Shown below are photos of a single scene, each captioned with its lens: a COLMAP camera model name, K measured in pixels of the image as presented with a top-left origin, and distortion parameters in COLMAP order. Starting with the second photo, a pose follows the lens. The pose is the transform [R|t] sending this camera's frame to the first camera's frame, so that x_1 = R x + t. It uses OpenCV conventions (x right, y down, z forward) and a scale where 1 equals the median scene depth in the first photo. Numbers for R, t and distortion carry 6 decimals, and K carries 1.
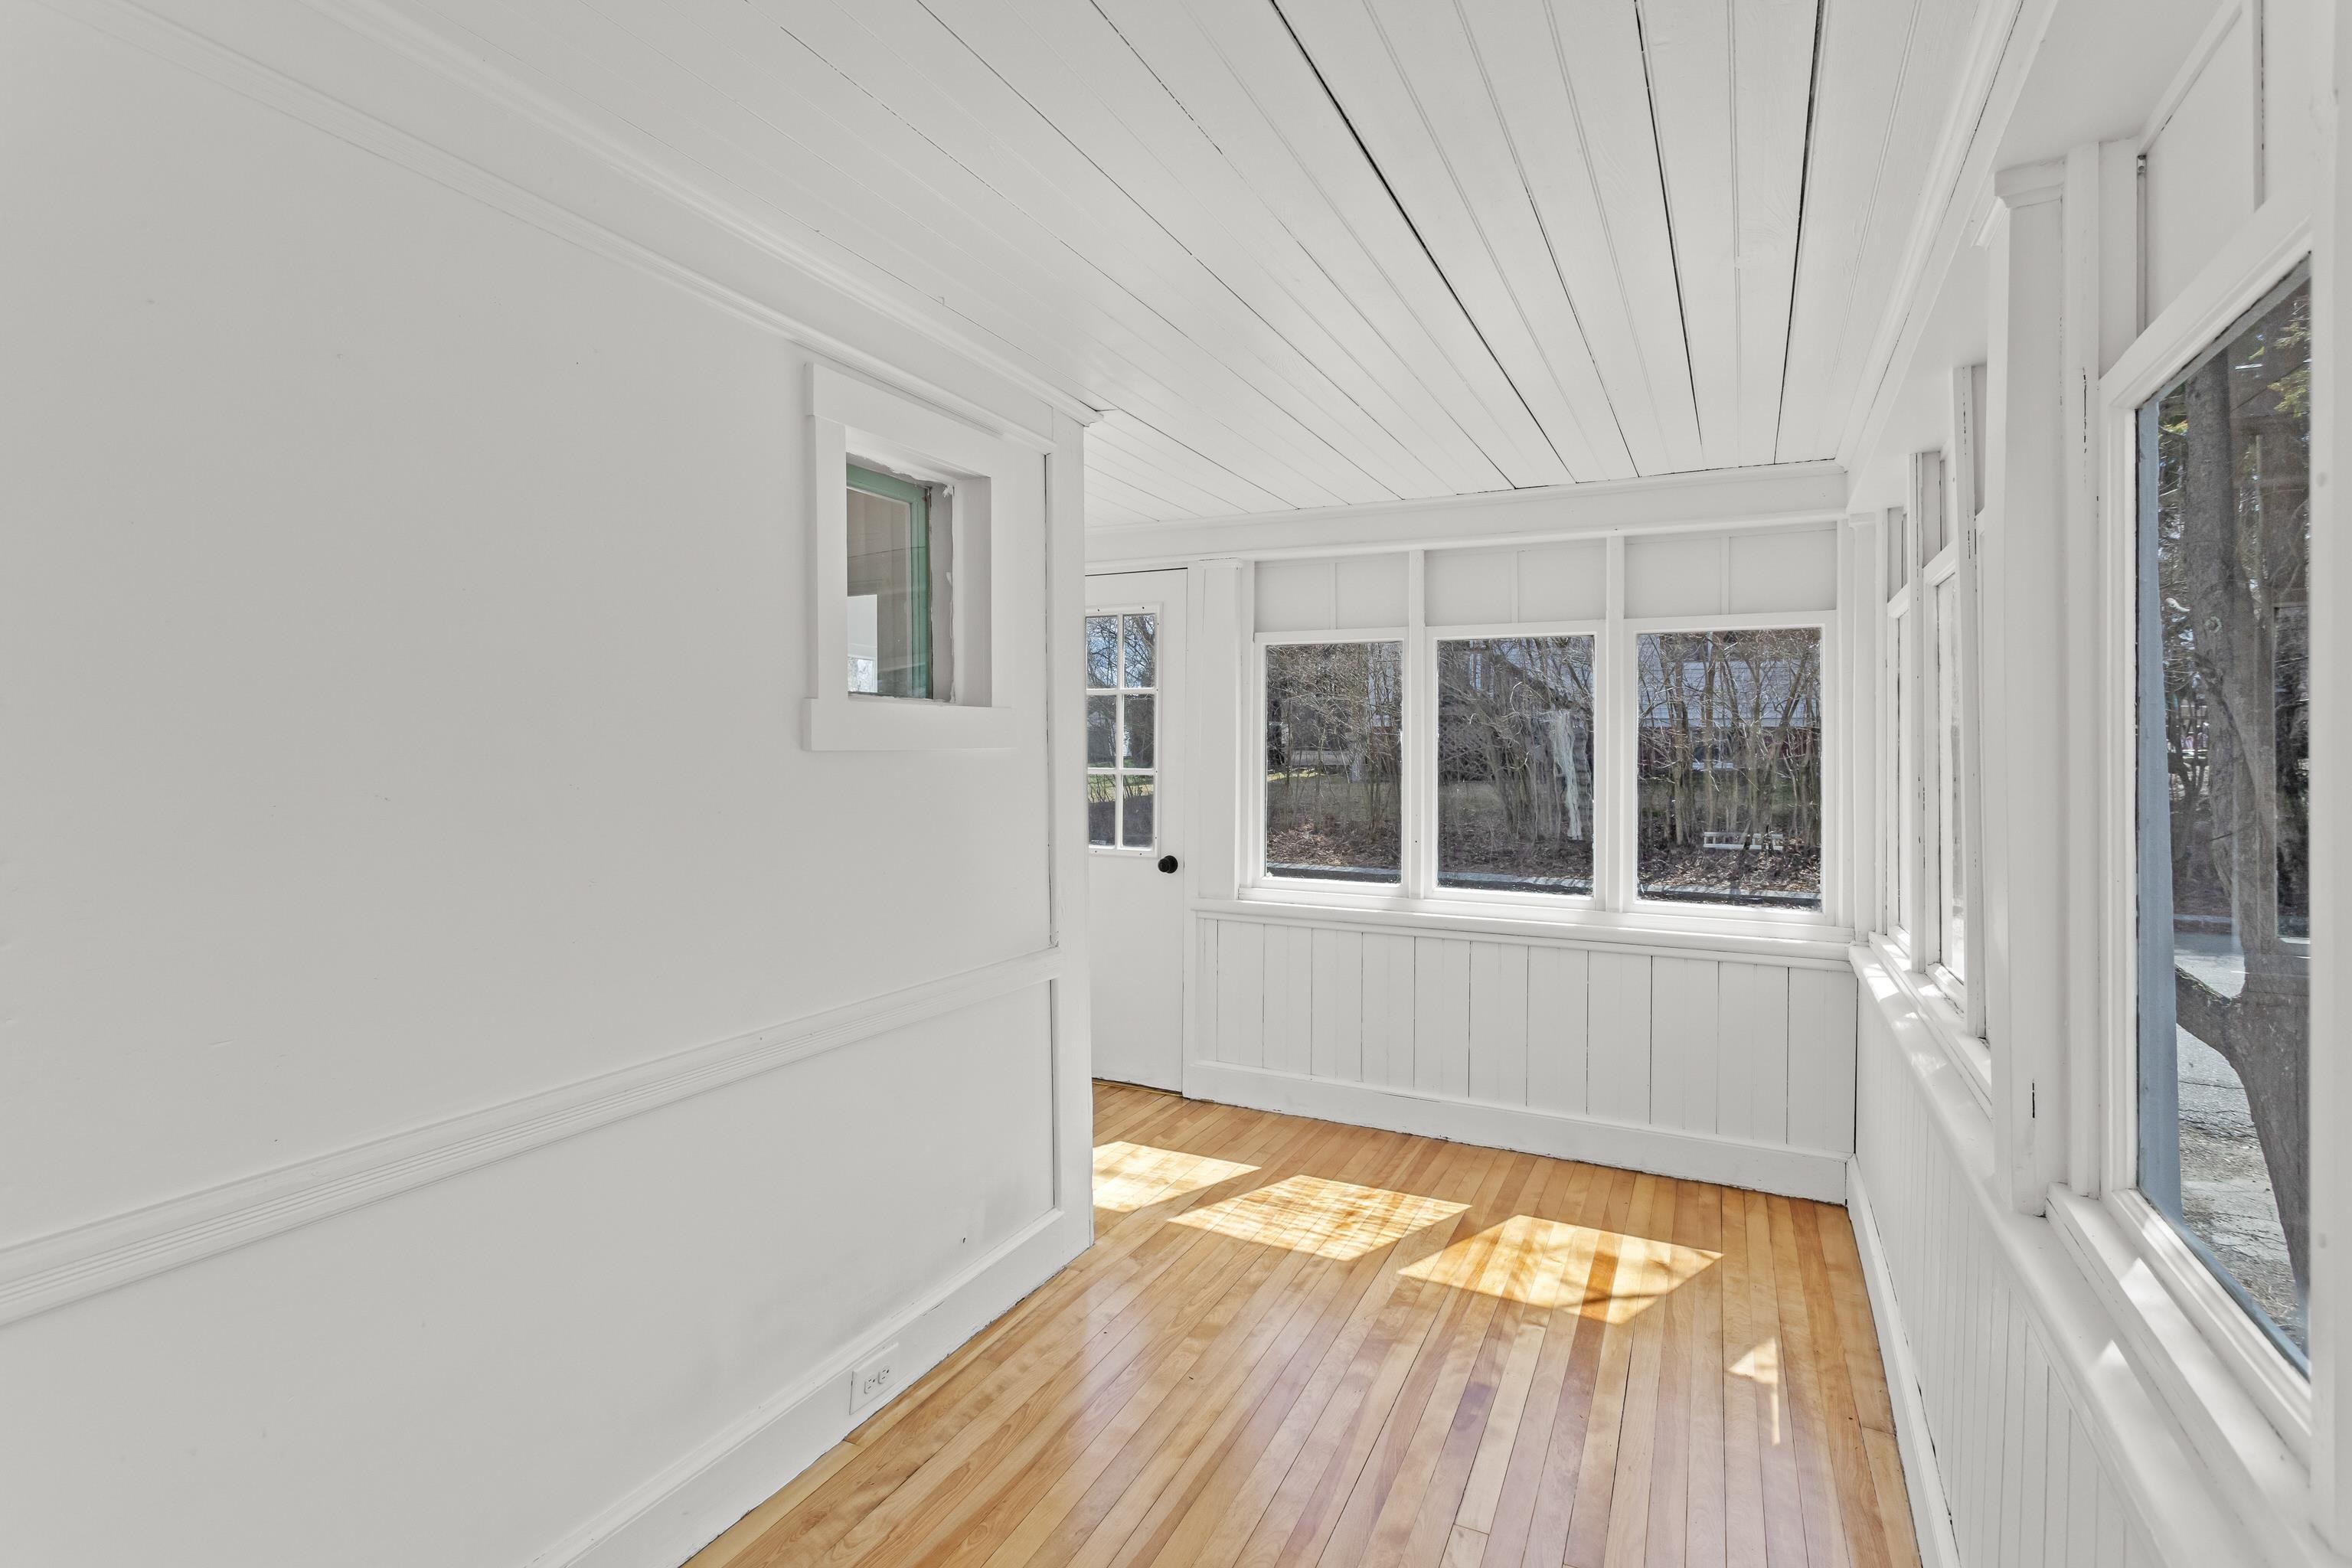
lens RADIAL K [[1113.0, 0, 1176.2], [0, 1113.0, 761.3], [0, 0, 1]] dist [0.007533, -0.002133]
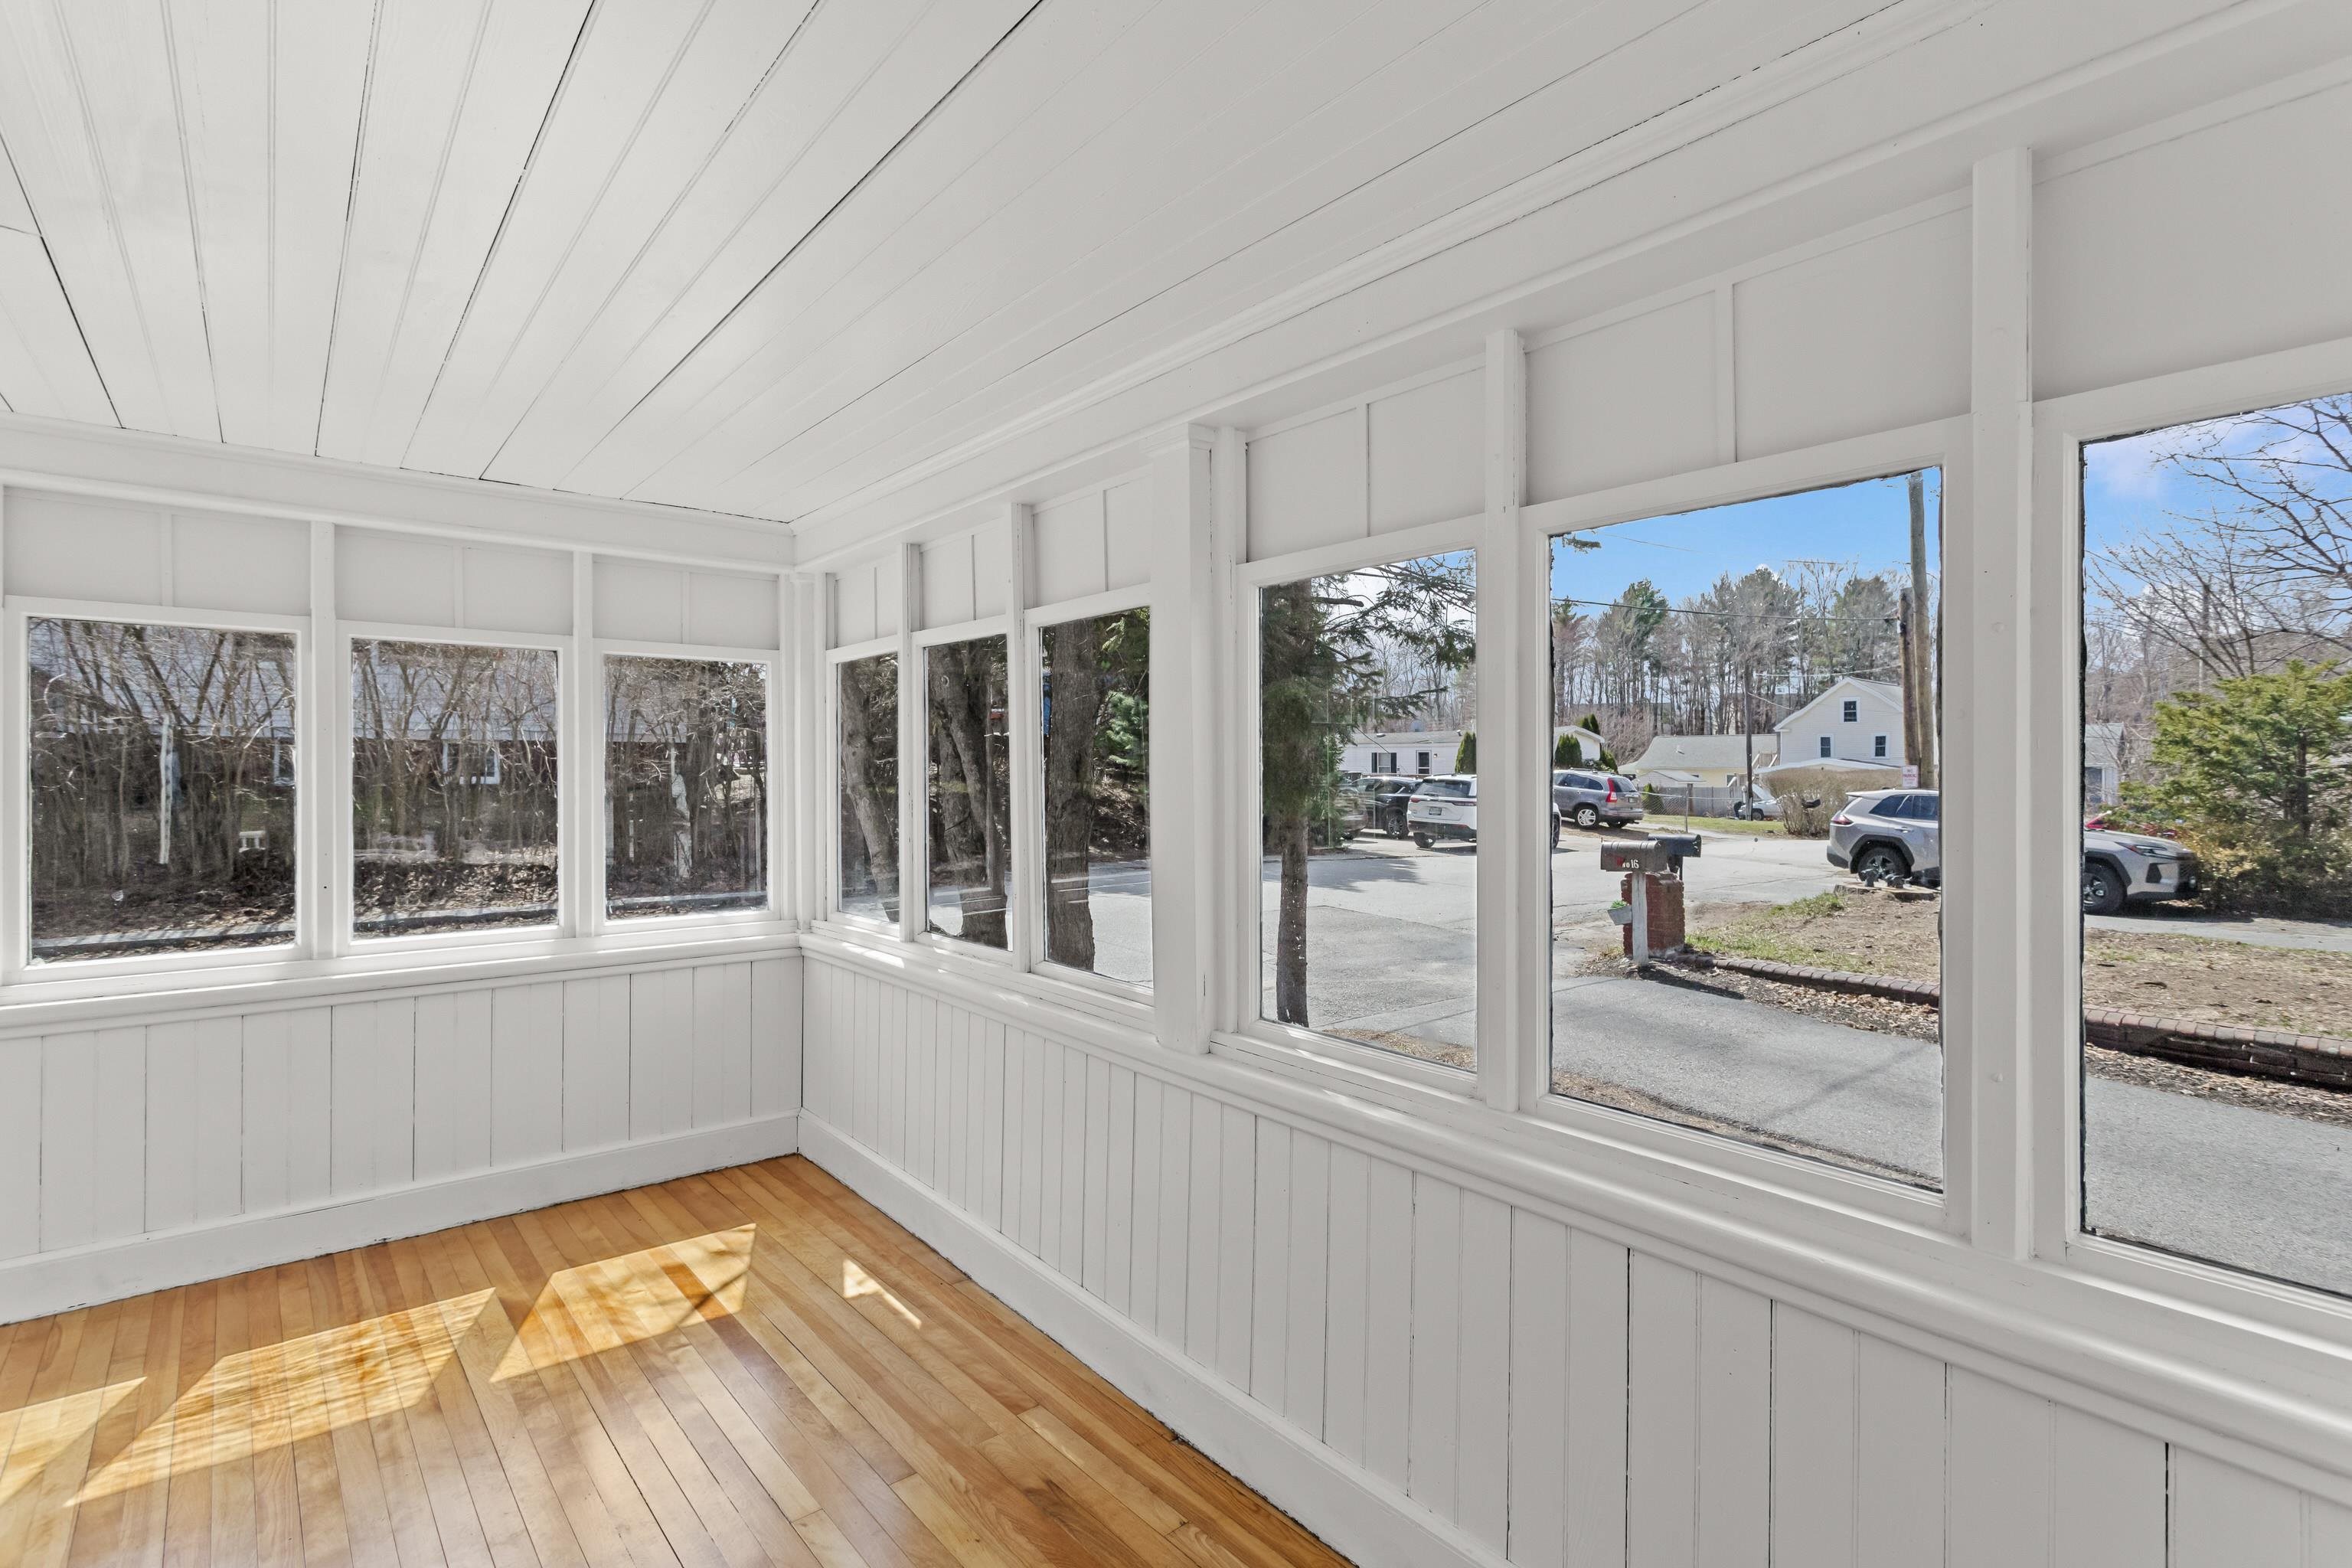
lens RADIAL K [[1113.0, 0, 1178.6], [0, 1113.0, 778.0], [0, 0, 1]] dist [0.007533, -0.002133]
pose [[0.418023, -0.014559, 0.908320, -0.308560], [0.010191, 0.999884, 0.011337, -0.010881], [-0.908379, 0.004517, 0.418123, 0.132701]]
